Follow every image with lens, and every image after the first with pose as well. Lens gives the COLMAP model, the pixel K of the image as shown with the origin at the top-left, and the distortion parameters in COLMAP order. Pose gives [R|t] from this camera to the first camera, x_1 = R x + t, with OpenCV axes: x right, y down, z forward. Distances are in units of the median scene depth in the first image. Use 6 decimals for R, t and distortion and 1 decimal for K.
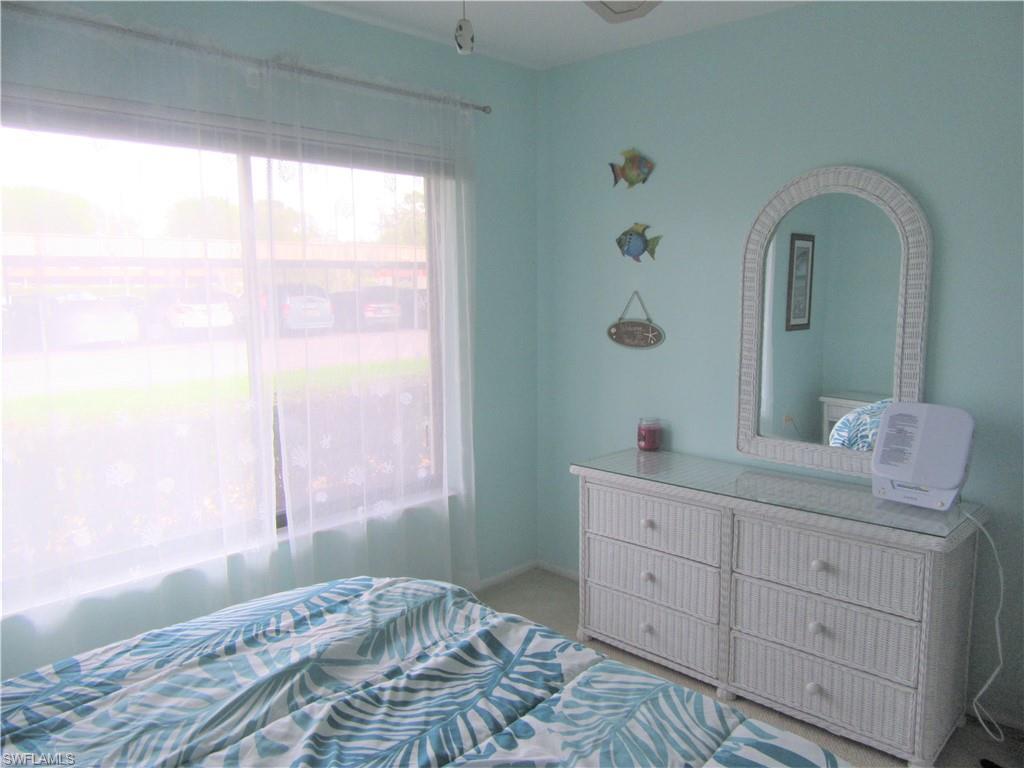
lens RADIAL K [[752.5, 0, 515.0], [0, 752.5, 385.7], [0, 0, 1]] dist [-0.020092, 0.016888]
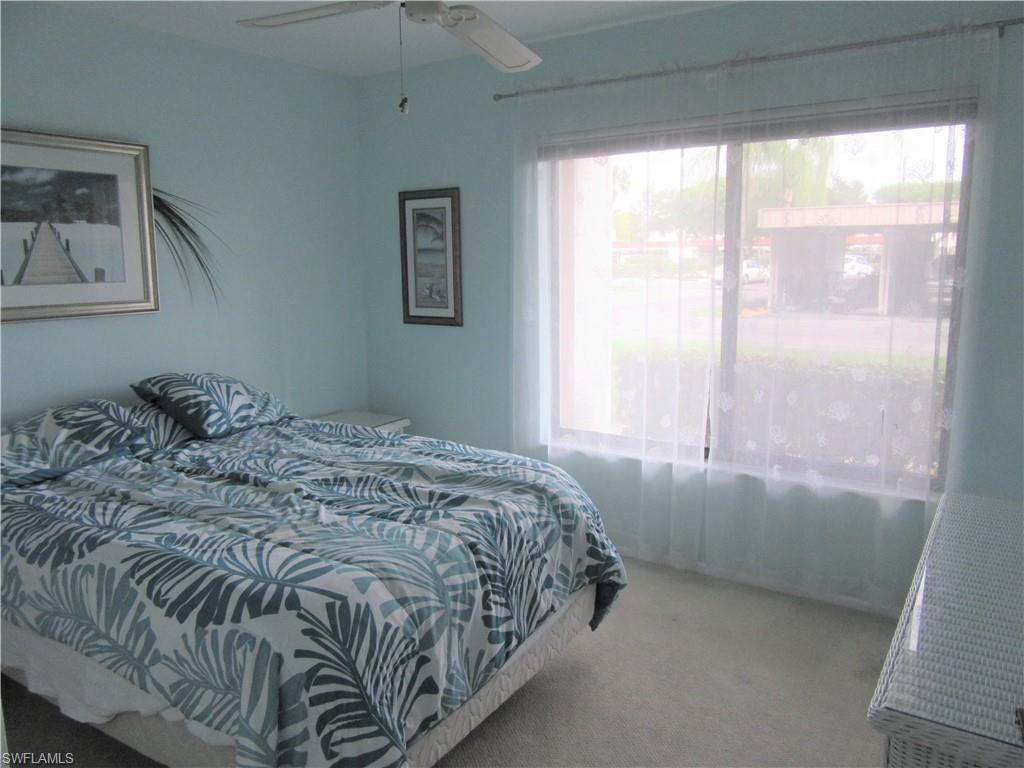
lens RADIAL K [[752.5, 0, 515.0], [0, 752.5, 385.7], [0, 0, 1]] dist [-0.020092, 0.016888]
pose [[0.179761, 0.172235, -0.968515, 1.399942], [-0.123902, 0.980676, 0.151401, -0.119666], [0.975876, 0.092785, 0.197628, 0.805134]]
